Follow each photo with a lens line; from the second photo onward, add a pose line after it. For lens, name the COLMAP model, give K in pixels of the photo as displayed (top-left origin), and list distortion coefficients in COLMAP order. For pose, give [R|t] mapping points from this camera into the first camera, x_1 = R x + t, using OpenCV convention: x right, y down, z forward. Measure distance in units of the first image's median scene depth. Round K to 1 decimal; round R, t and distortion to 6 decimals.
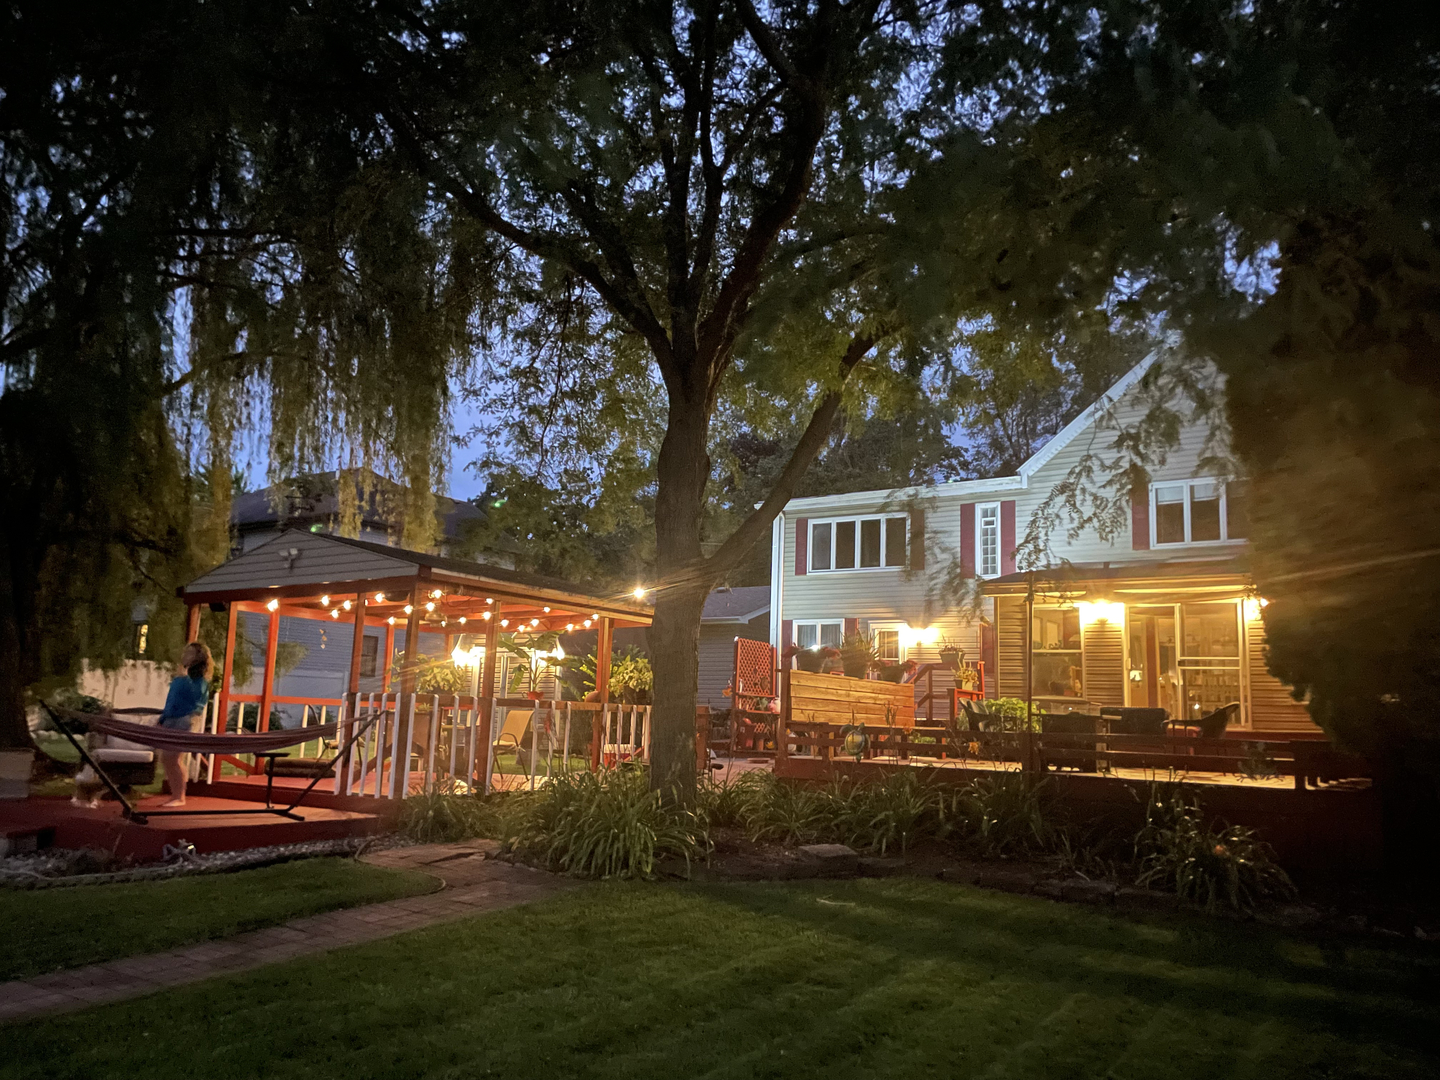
lens RADIAL K [[1082.0, 0, 716.7], [0, 1082.0, 542.7], [0, 0, 1]] dist [0.088222, -0.114898]
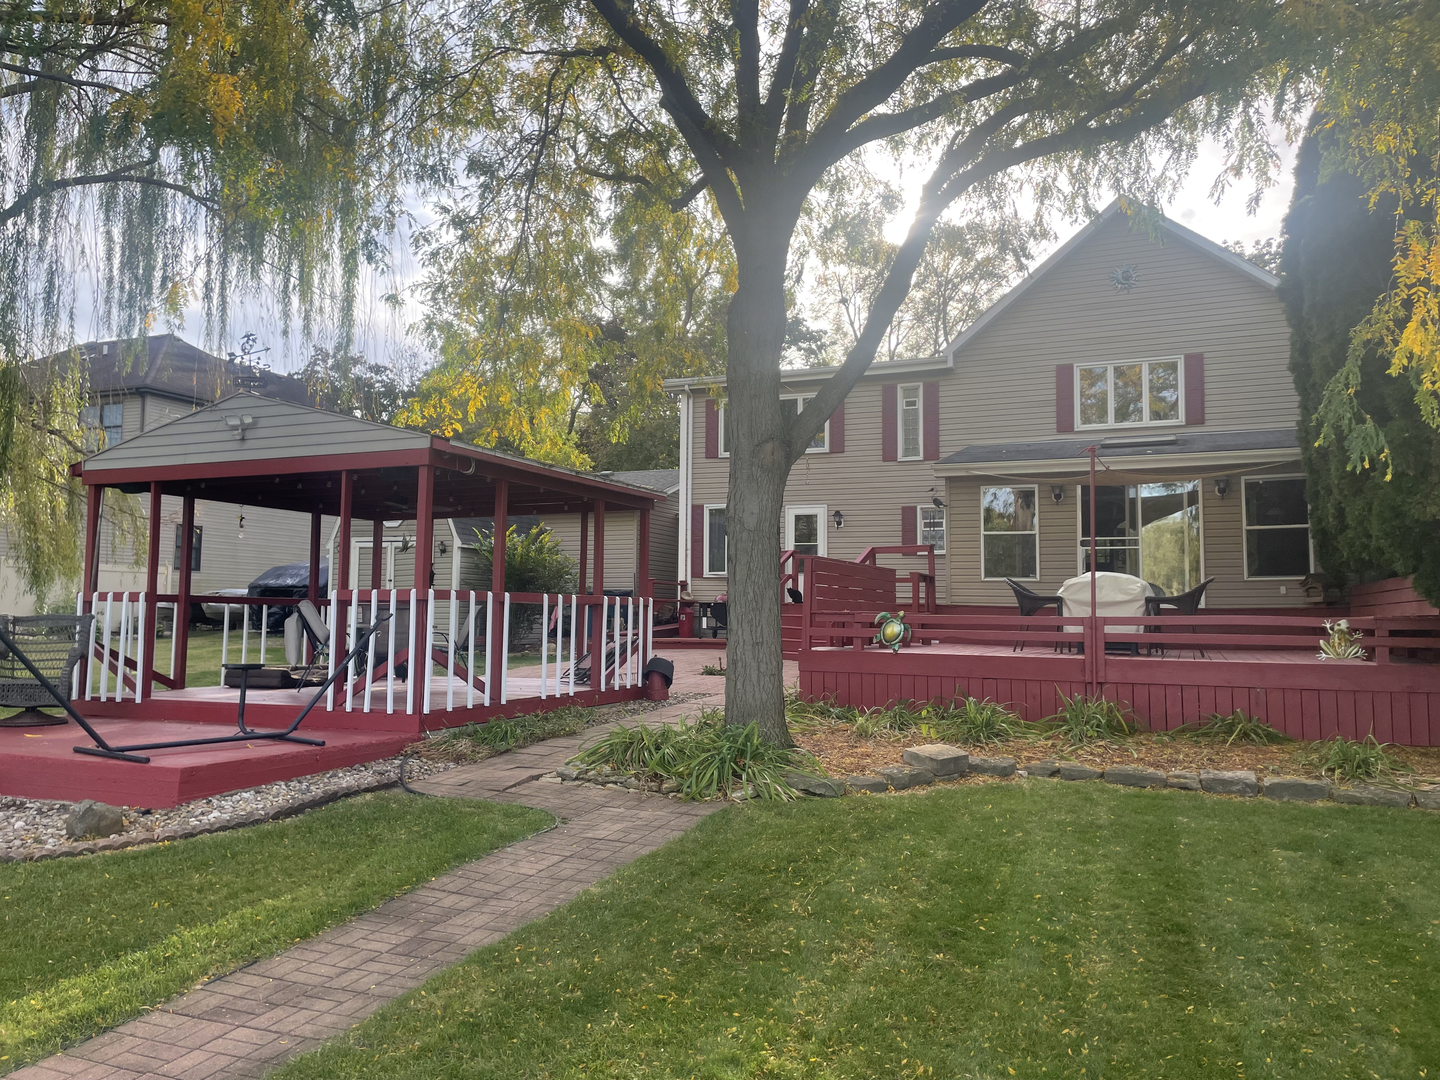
lens RADIAL K [[1082.0, 0, 716.7], [0, 1082.0, 542.7], [0, 0, 1]] dist [0.088222, -0.114898]
pose [[0.984197, -0.012880, 0.176609, -0.187438], [-0.005342, 0.994737, 0.102319, 0.014423], [-0.176998, -0.101645, 0.978948, 0.129174]]
